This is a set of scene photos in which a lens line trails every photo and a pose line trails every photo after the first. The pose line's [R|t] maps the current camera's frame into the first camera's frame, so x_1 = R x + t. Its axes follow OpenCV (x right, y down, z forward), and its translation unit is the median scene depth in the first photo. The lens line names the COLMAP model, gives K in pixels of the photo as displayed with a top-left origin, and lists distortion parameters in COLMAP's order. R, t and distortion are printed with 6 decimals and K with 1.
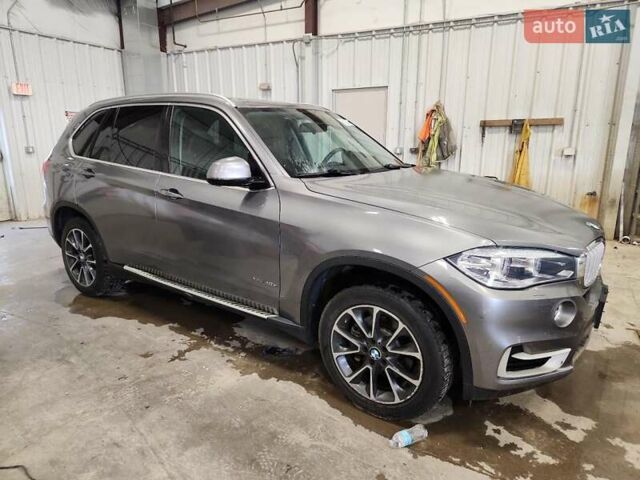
lens RADIAL K [[423.9, 0, 316.8], [0, 423.9, 238.4], [0, 0, 1]] dist [0.019554, -0.001456]
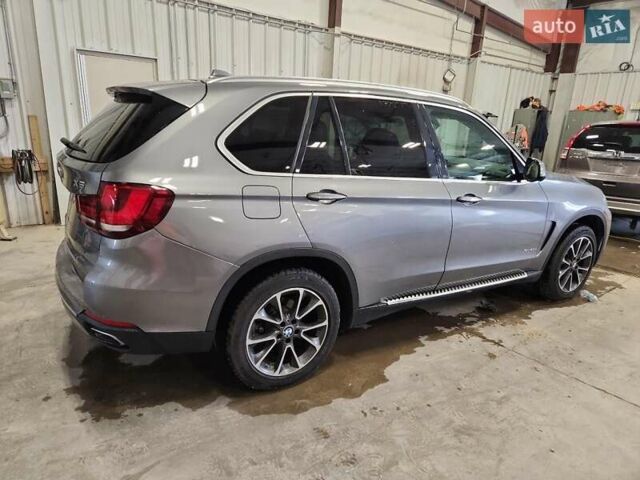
lens RADIAL K [[423.9, 0, 316.8], [0, 423.9, 238.4], [0, 0, 1]] dist [0.019554, -0.001456]
pose [[0.402146, -0.232392, 0.885592, -1.282533], [0.168408, 0.969523, 0.177943, -0.234566], [-0.899954, 0.077582, 0.429026, 0.823360]]
